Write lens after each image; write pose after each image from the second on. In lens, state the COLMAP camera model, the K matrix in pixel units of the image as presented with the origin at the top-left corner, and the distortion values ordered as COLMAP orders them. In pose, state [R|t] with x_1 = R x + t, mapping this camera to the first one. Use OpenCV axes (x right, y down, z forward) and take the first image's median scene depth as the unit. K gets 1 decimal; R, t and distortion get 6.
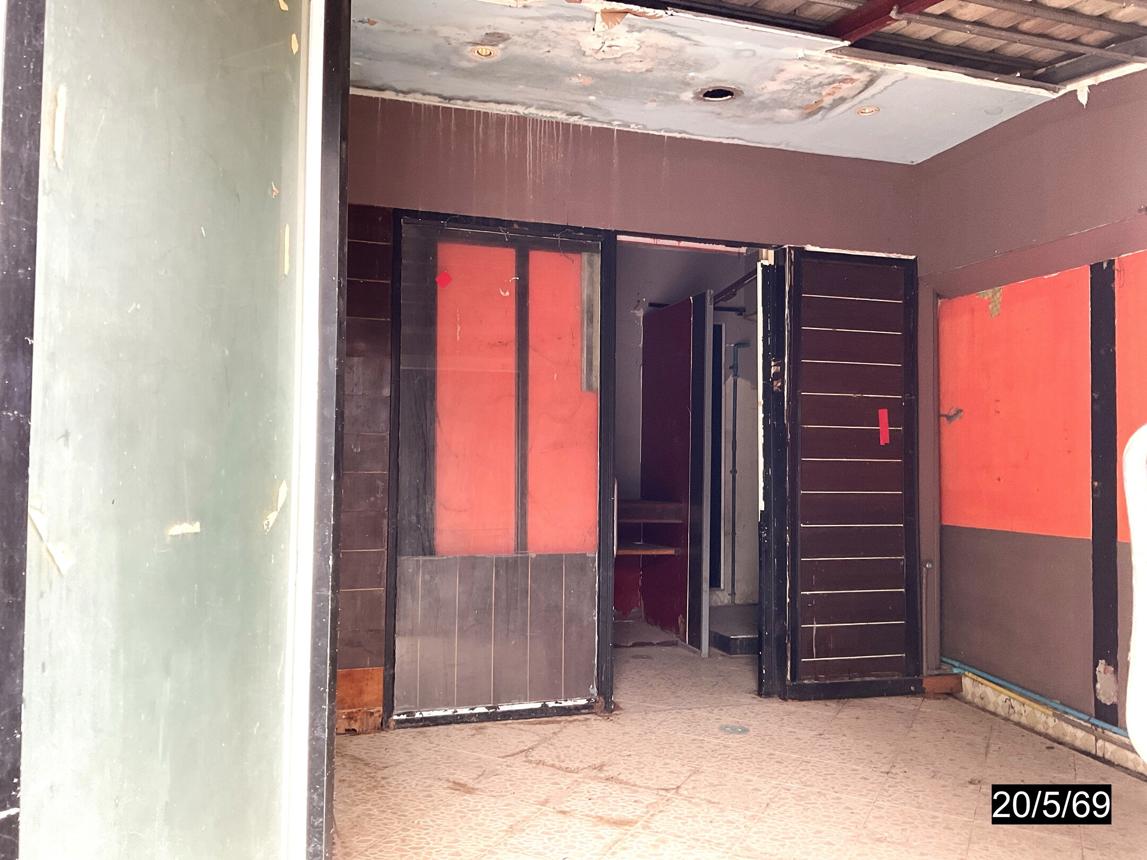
lens RADIAL K [[974.0, 0, 573.5], [0, 974.0, 430.0], [0, 0, 1]] dist [0.039090, -0.010289]
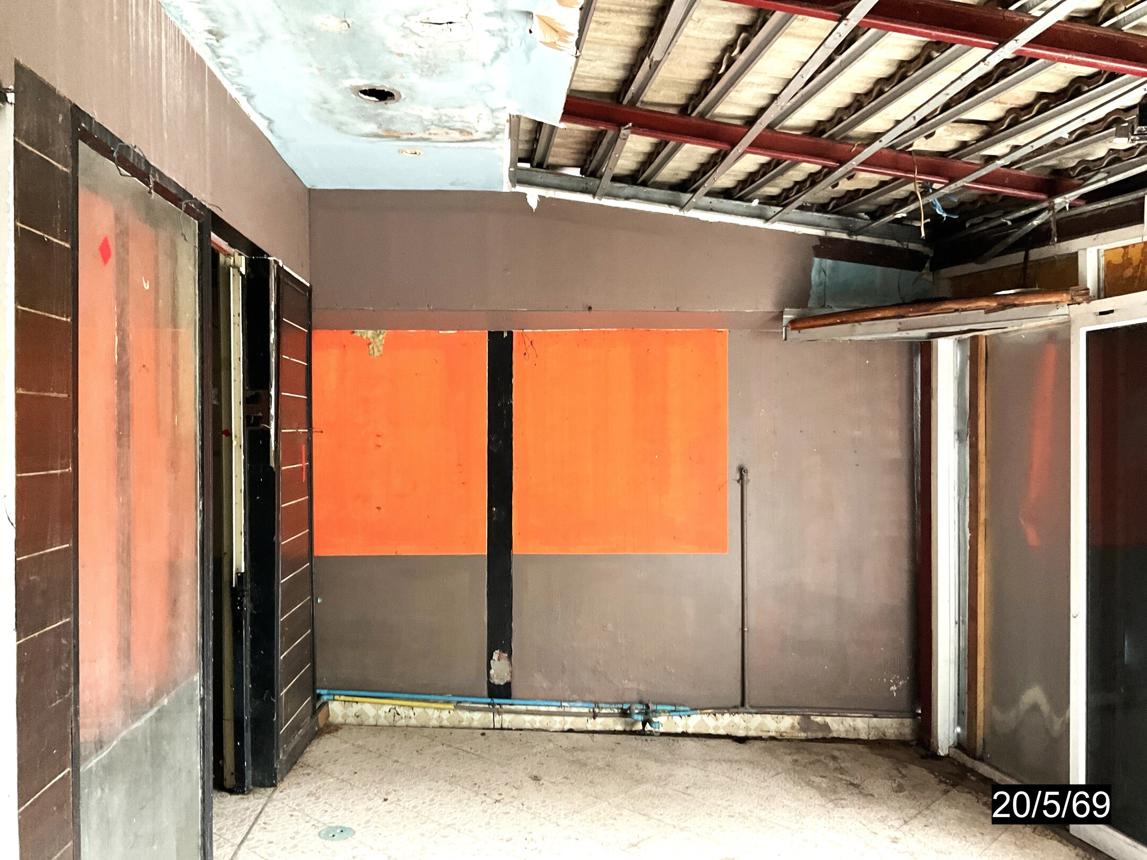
lens RADIAL K [[974.0, 0, 573.5], [0, 974.0, 430.0], [0, 0, 1]] dist [0.039090, -0.010289]
pose [[0.235801, -0.014597, 0.971692, -0.620256], [-0.032268, 0.999218, 0.022842, -0.075327], [-0.971266, -0.036741, 0.235145, 0.605482]]
